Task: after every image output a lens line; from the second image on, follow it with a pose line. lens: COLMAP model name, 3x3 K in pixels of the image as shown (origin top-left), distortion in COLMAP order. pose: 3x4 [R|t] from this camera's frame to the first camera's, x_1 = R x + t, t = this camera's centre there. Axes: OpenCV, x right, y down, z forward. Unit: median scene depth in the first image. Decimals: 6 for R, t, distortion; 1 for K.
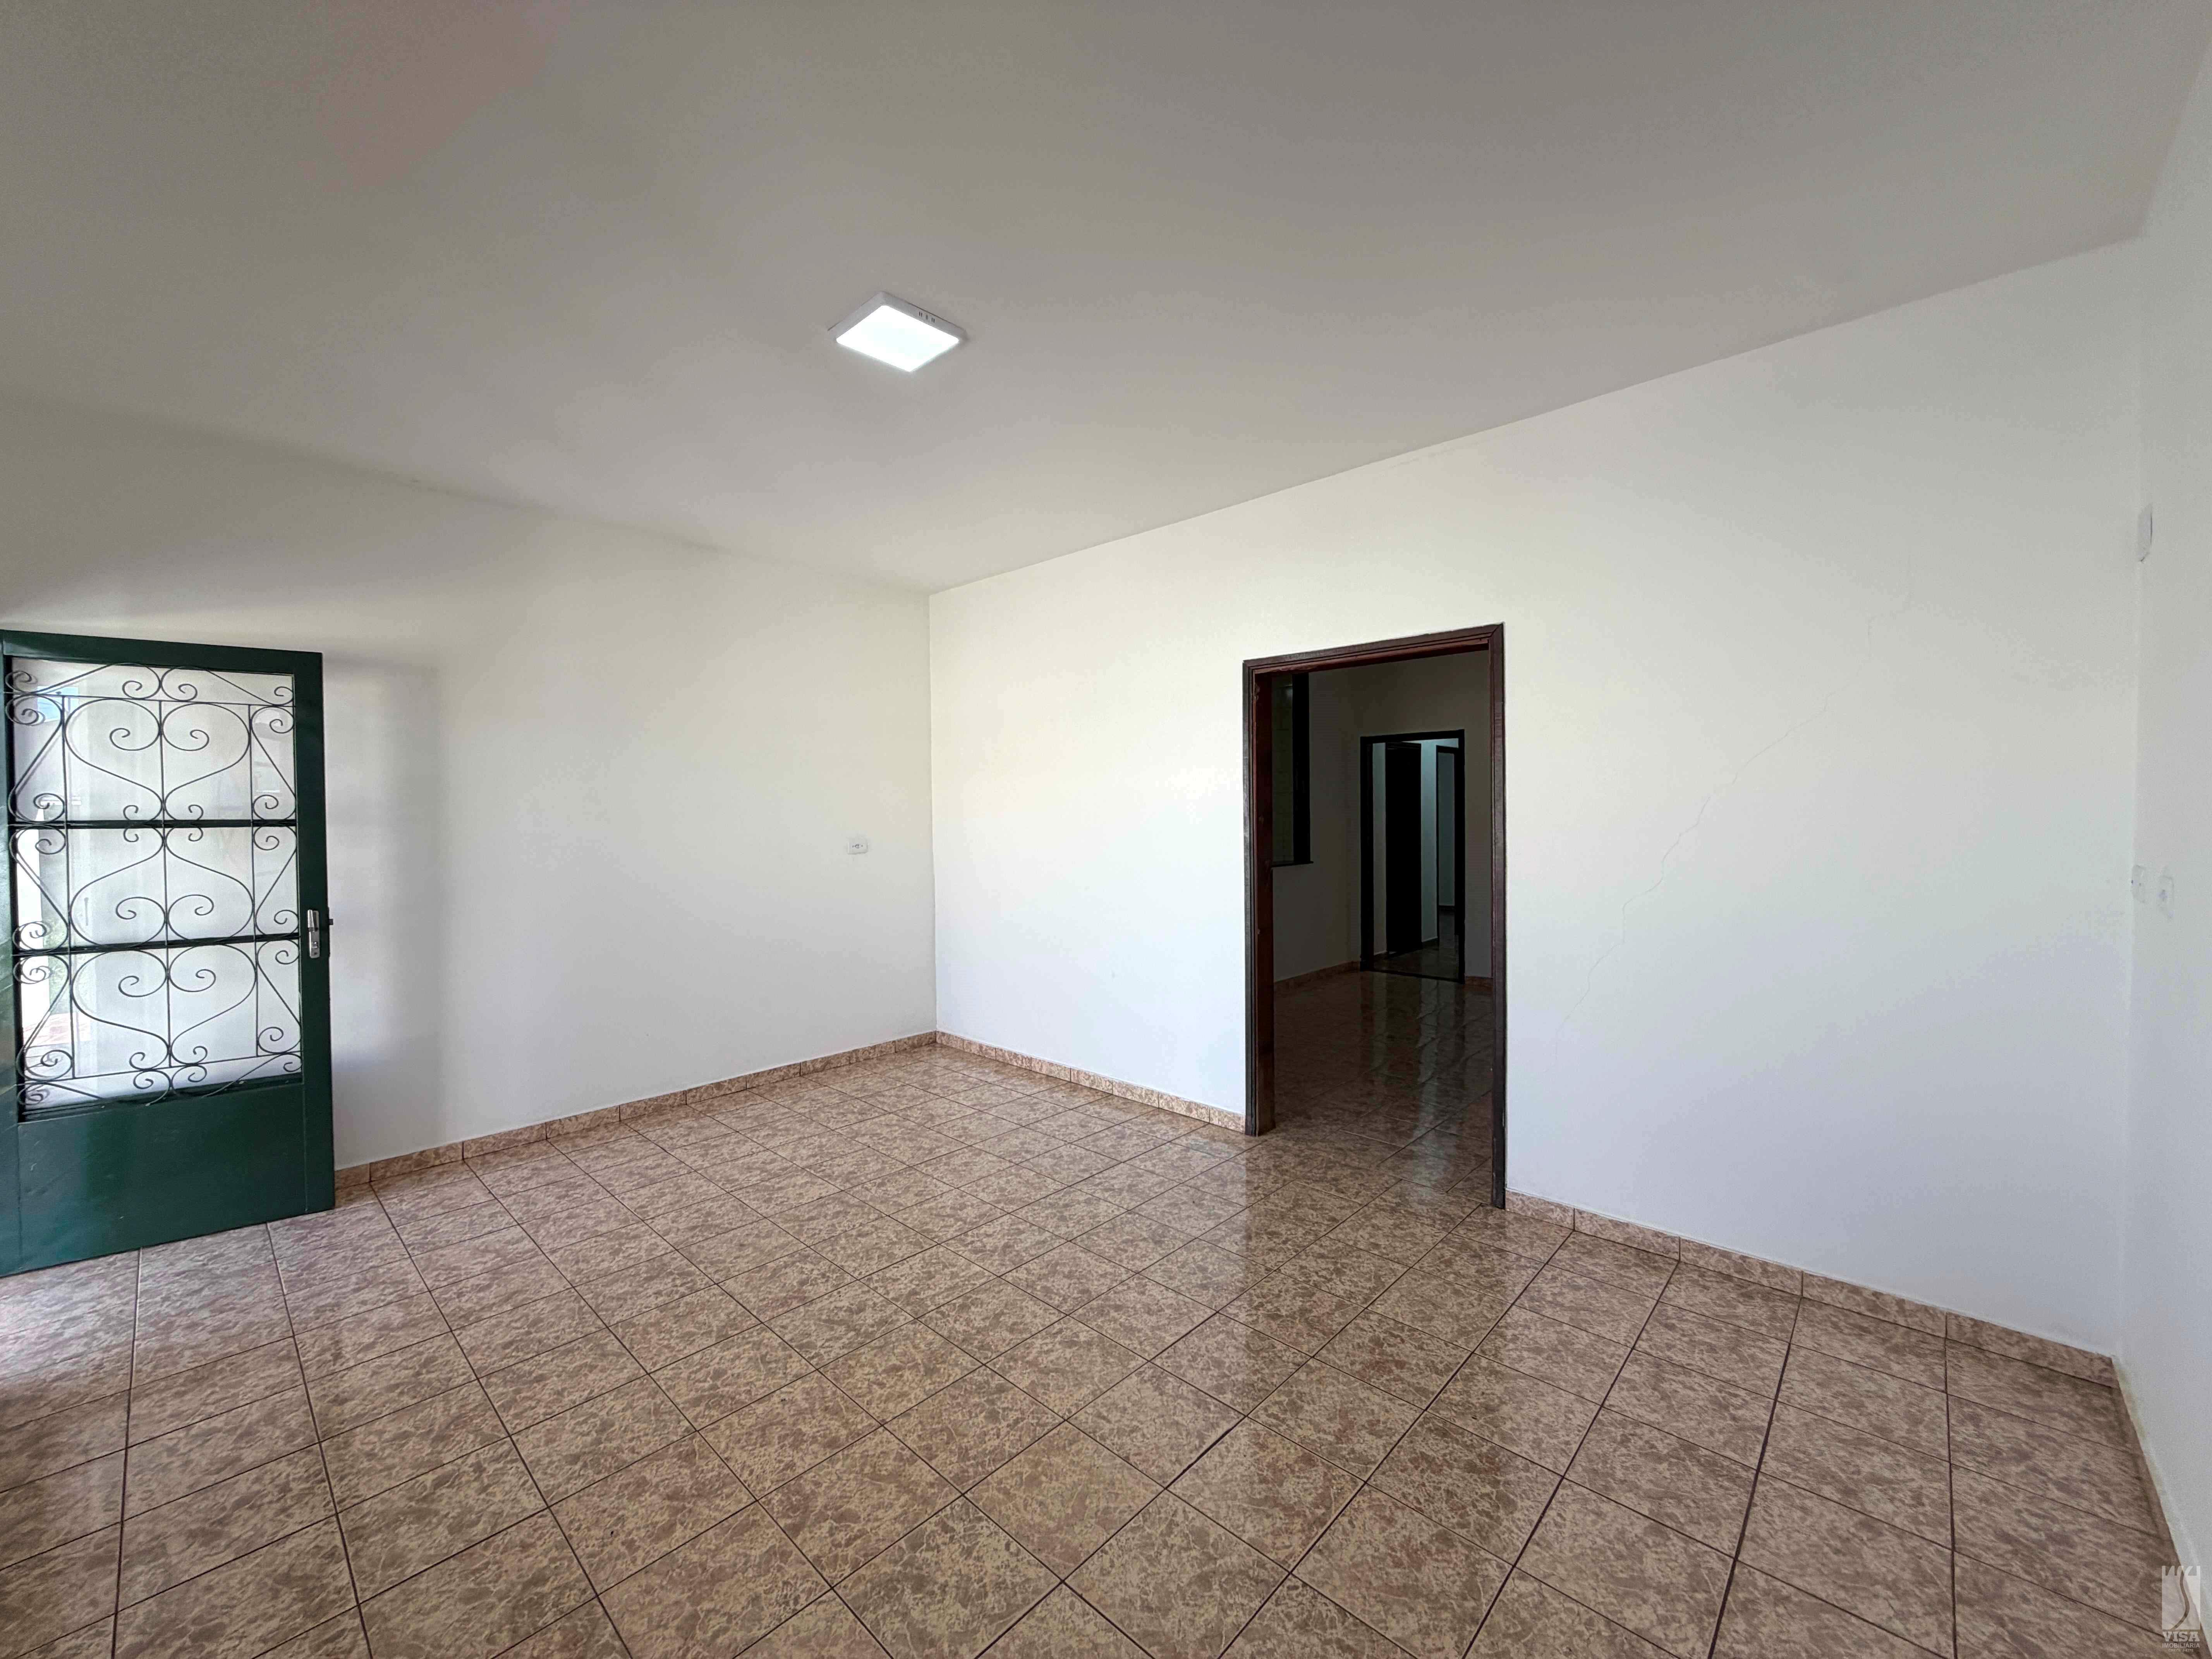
lens RADIAL K [[880.9, 0, 1103.8], [0, 880.9, 827.4], [0, 0, 1]] dist [-0.000576, 0.000356]
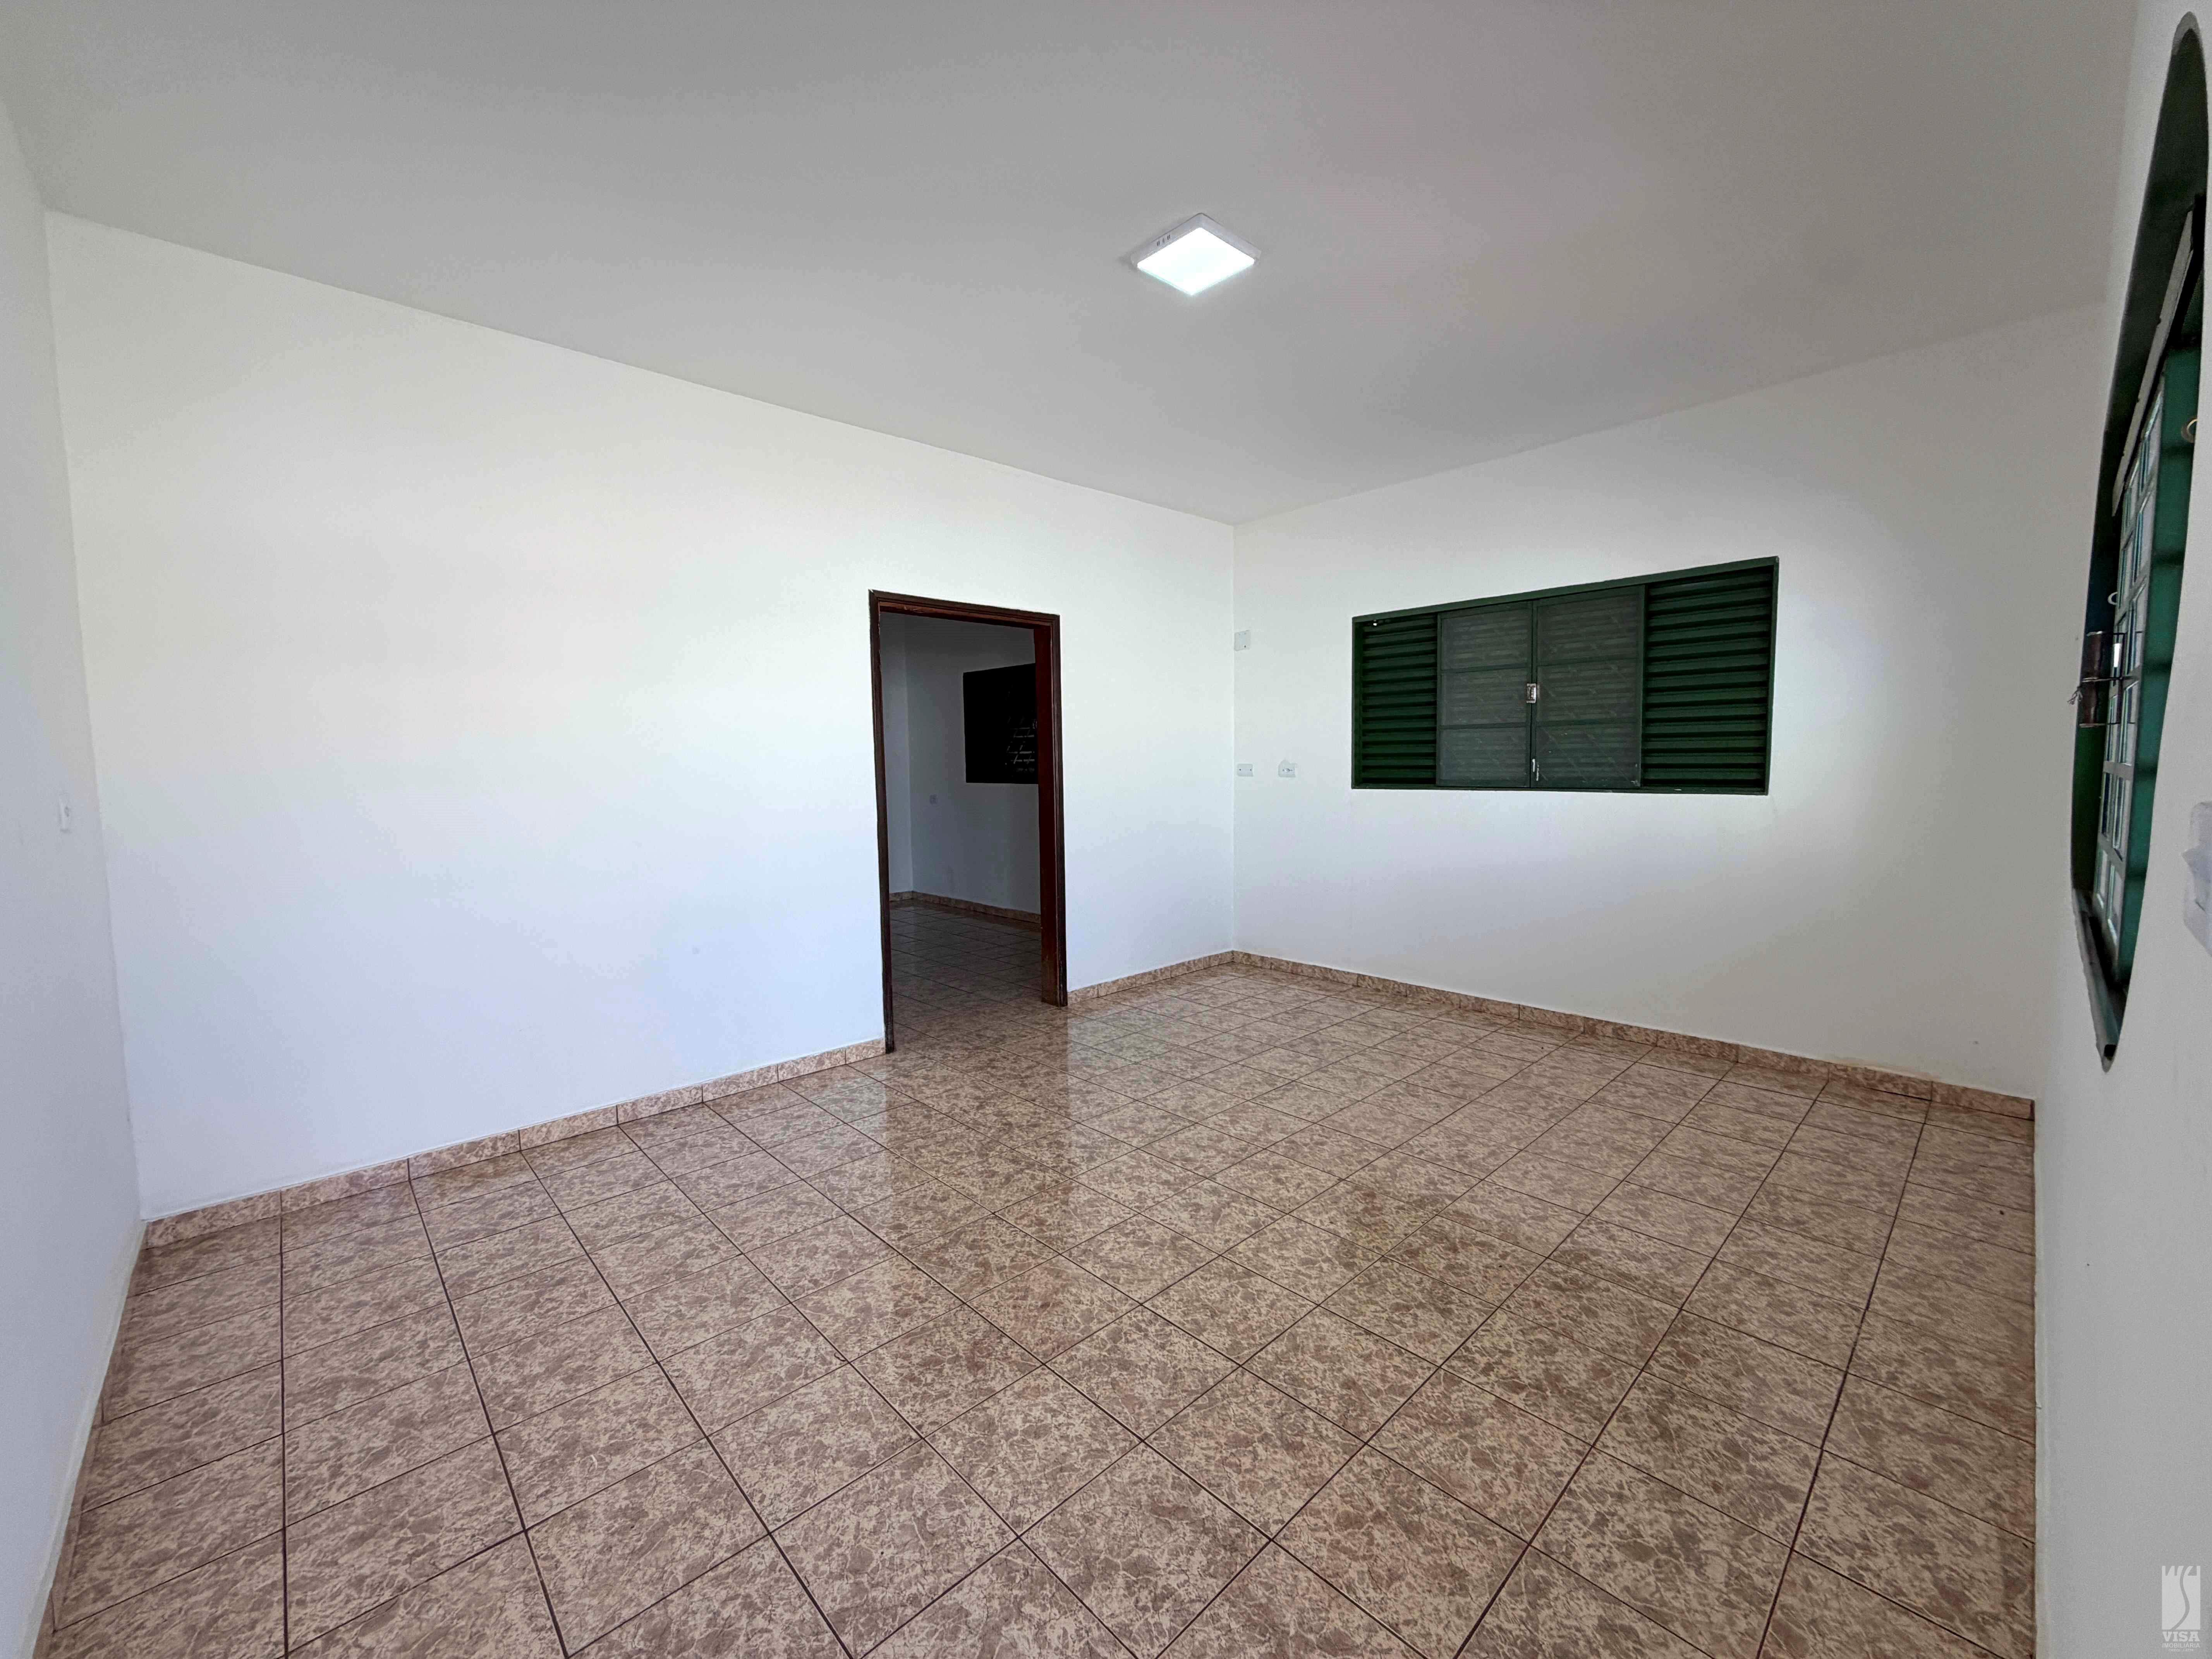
lens RADIAL K [[880.9, 0, 1103.8], [0, 880.9, 827.4], [0, 0, 1]] dist [-0.000576, 0.000356]
pose [[0.061376, -0.067713, 0.995815, -1.125264], [0.036204, 0.997191, 0.065575, 0.033306], [-0.997458, 0.032027, 0.063655, 0.906037]]
